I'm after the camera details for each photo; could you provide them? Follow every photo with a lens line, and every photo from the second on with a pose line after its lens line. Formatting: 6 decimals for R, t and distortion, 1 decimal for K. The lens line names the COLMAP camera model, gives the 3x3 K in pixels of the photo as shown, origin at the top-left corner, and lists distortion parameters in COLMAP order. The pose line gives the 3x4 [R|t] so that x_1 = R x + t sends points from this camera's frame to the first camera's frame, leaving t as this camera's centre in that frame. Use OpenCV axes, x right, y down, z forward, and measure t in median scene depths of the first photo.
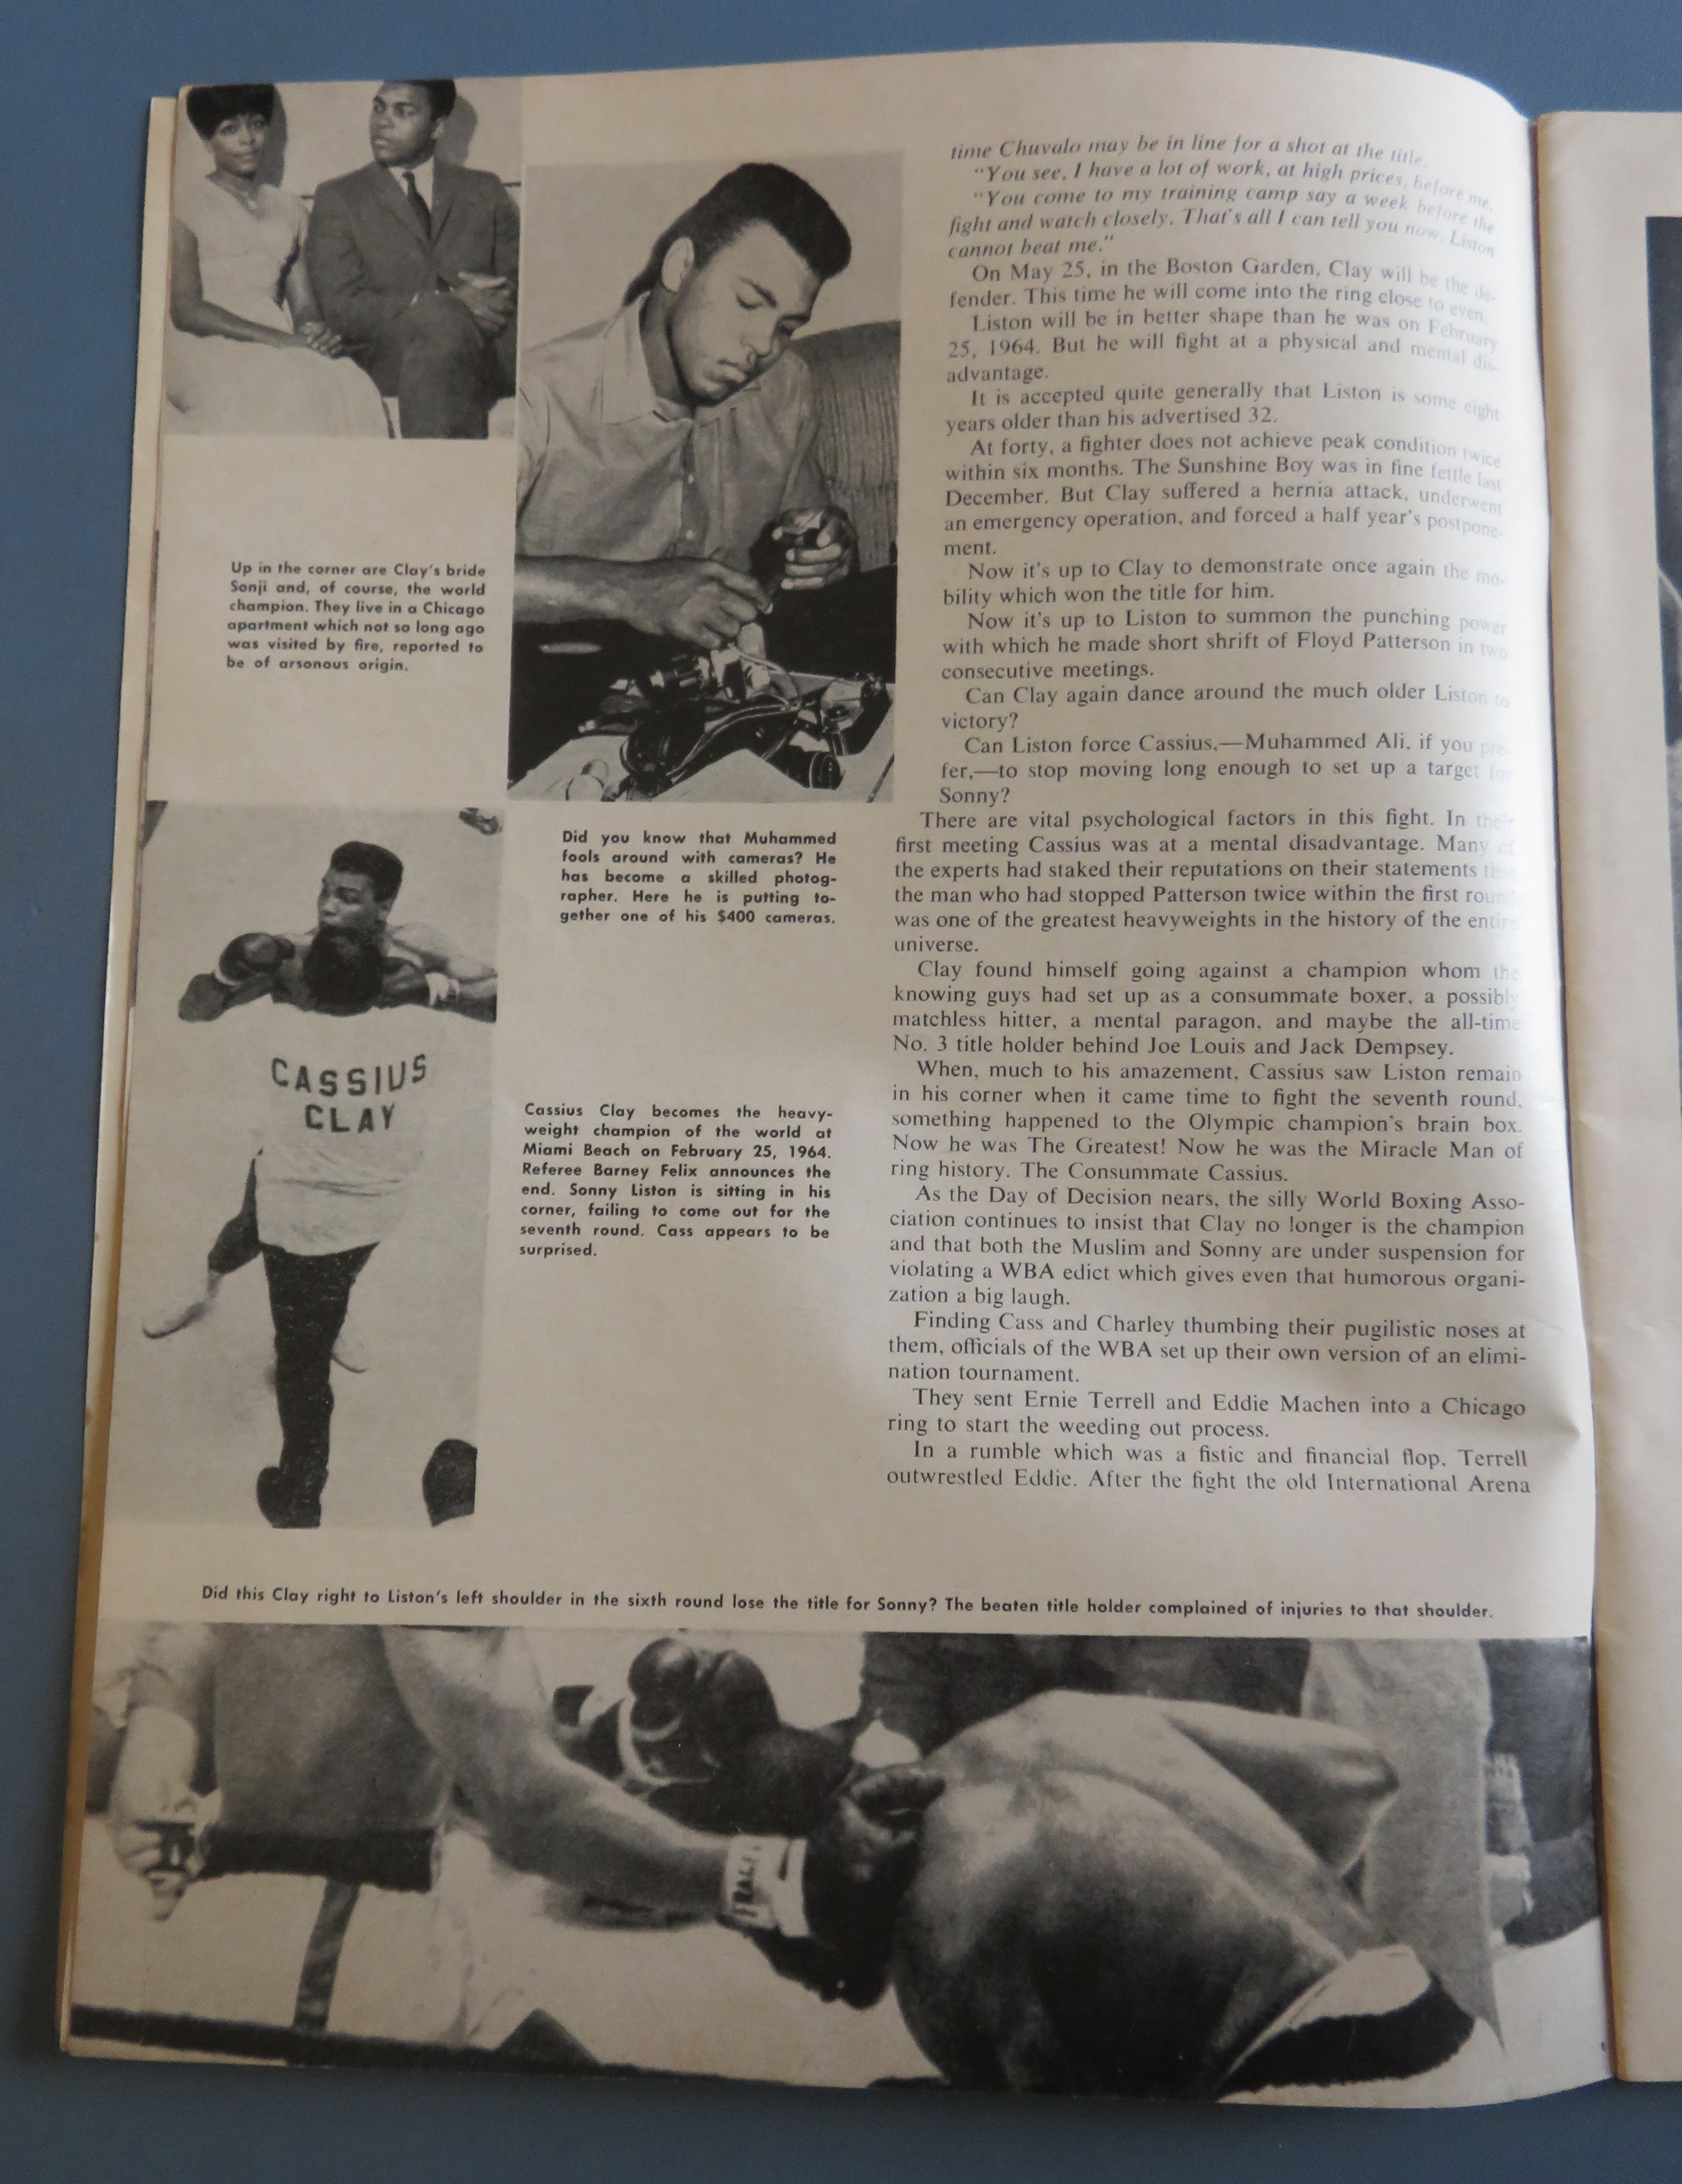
lens RADIAL K [[882.3, 0, 841.0], [0, 882.3, 1090.1], [0, 0, 1]] dist [0.002658, 0.000086]
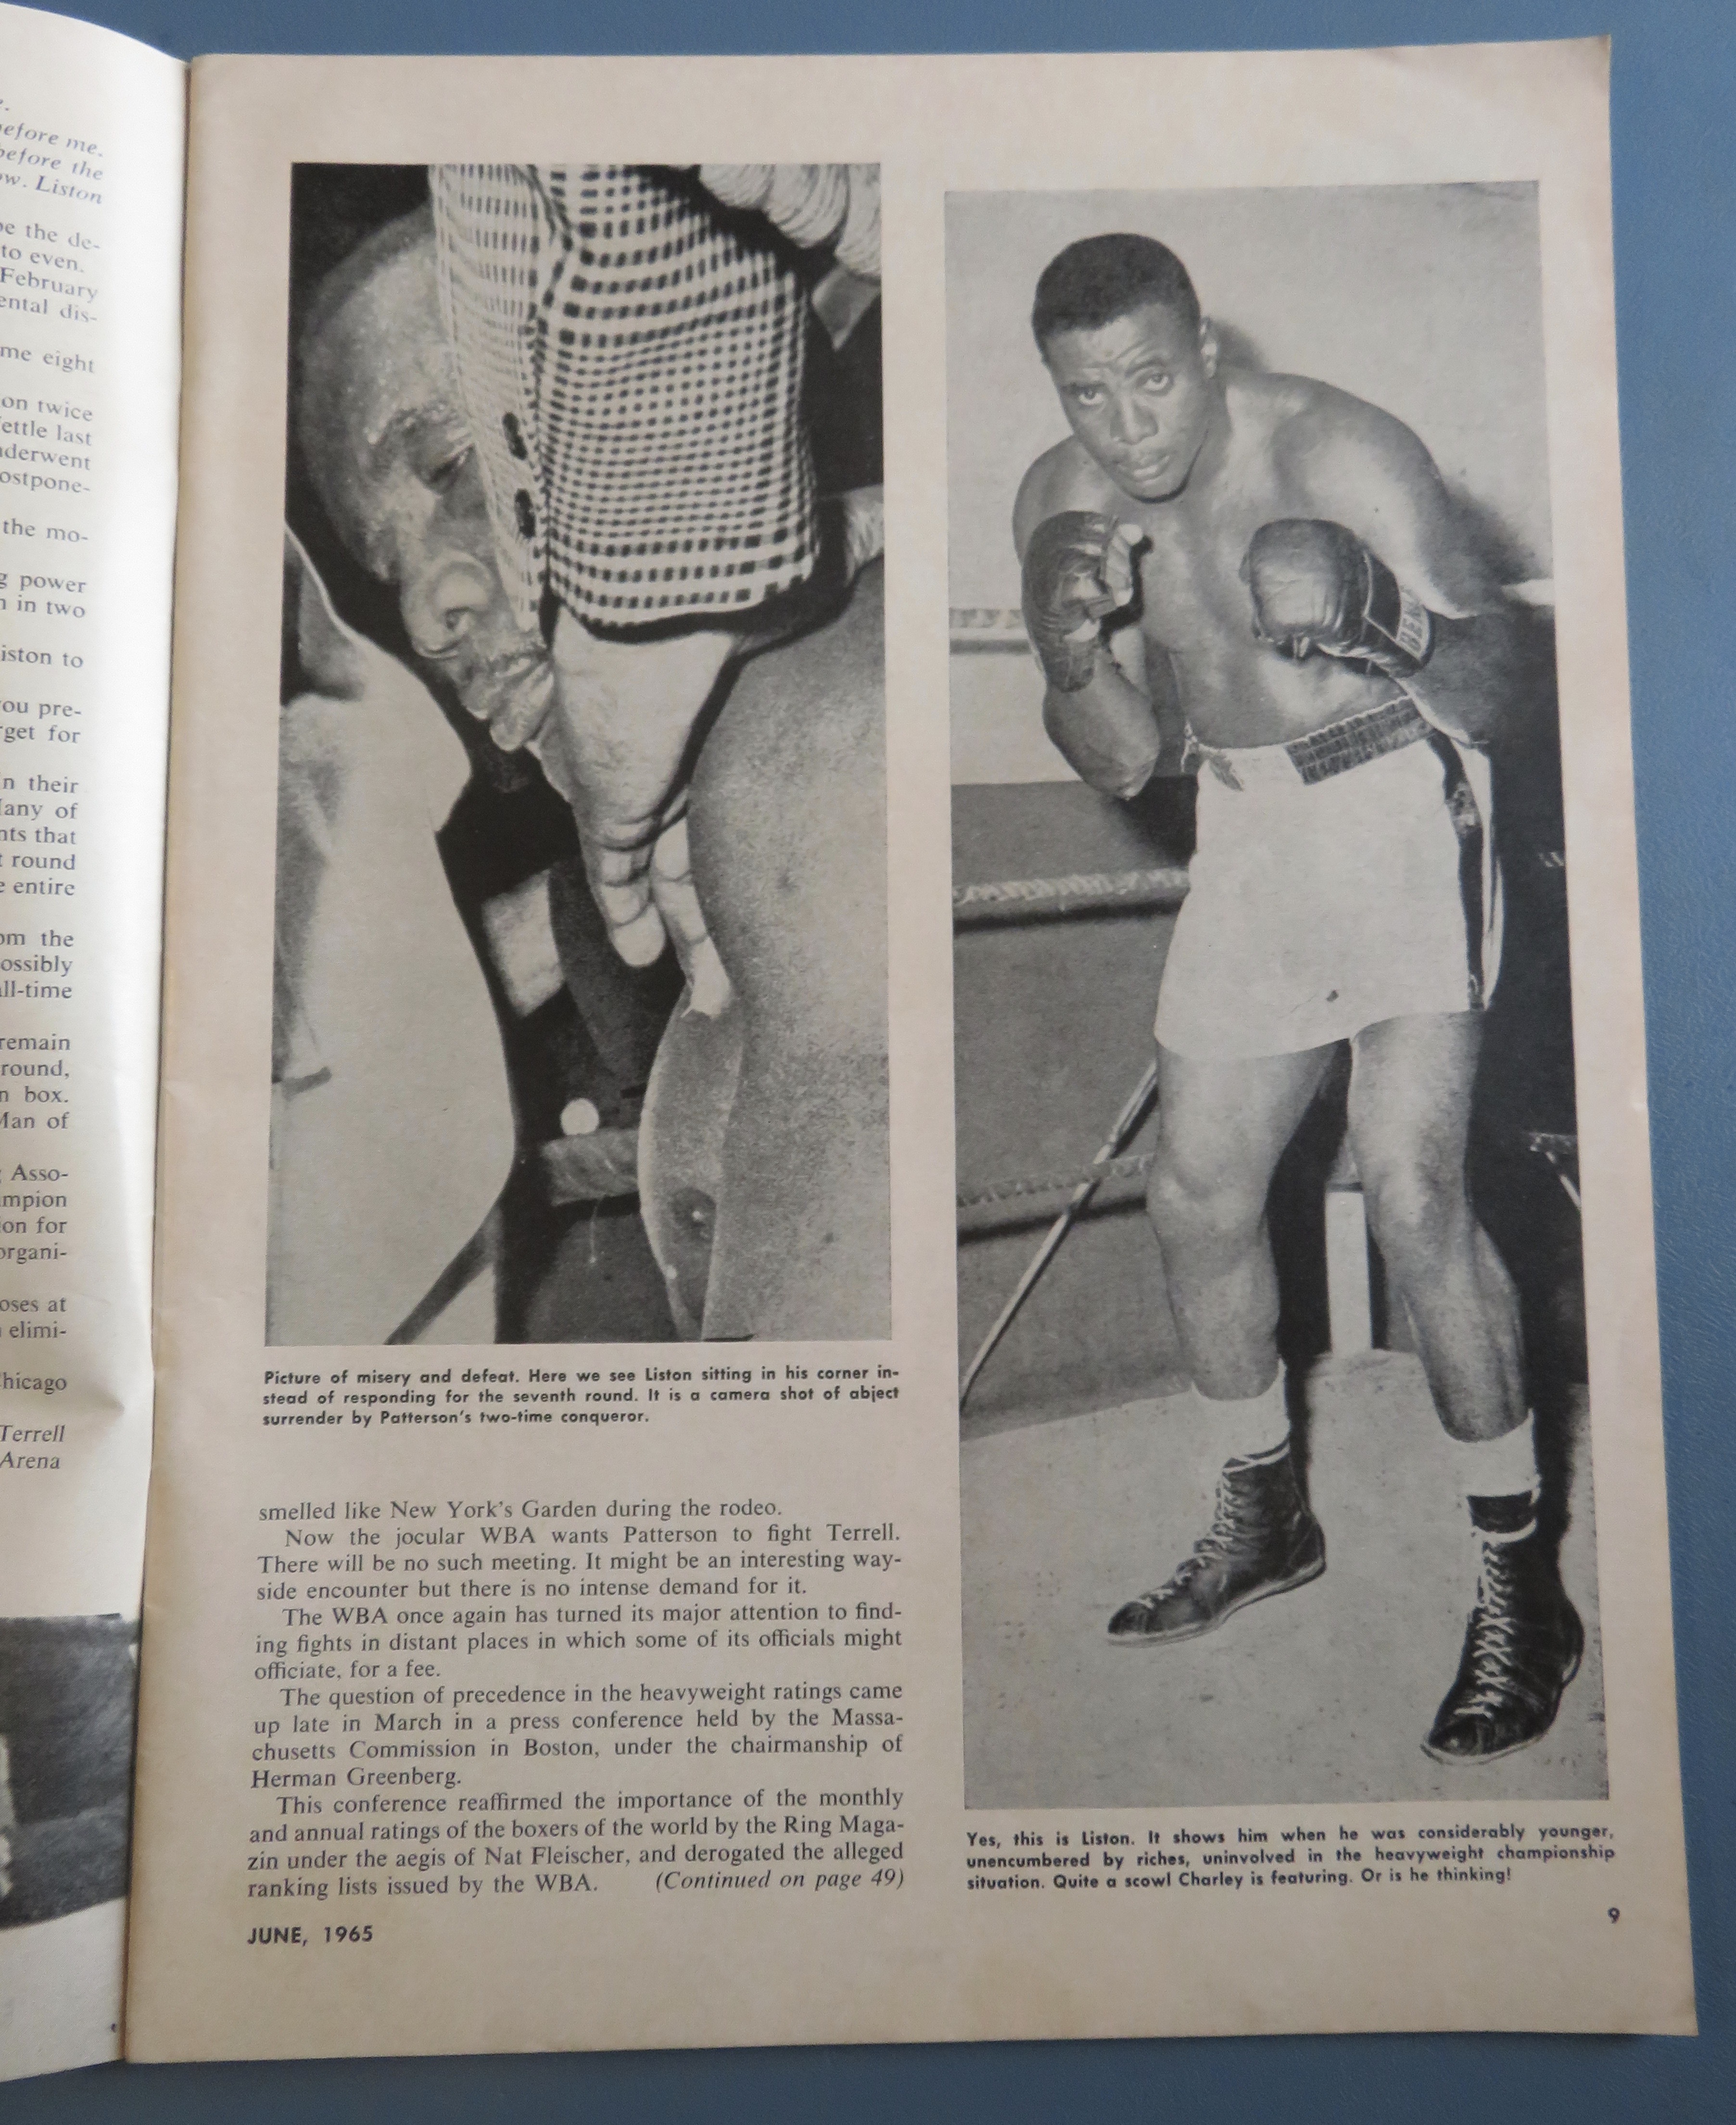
lens RADIAL K [[848.8, 0, 860.0], [0, 848.8, 1065.0], [0, 0, 1]] dist [0.001612, 0.000634]
pose [[0.999937, -0.009589, -0.005864, 1.662127], [0.009634, 0.999923, 0.007788, 0.007955], [0.005789, -0.007844, 0.999952, 0.062418]]
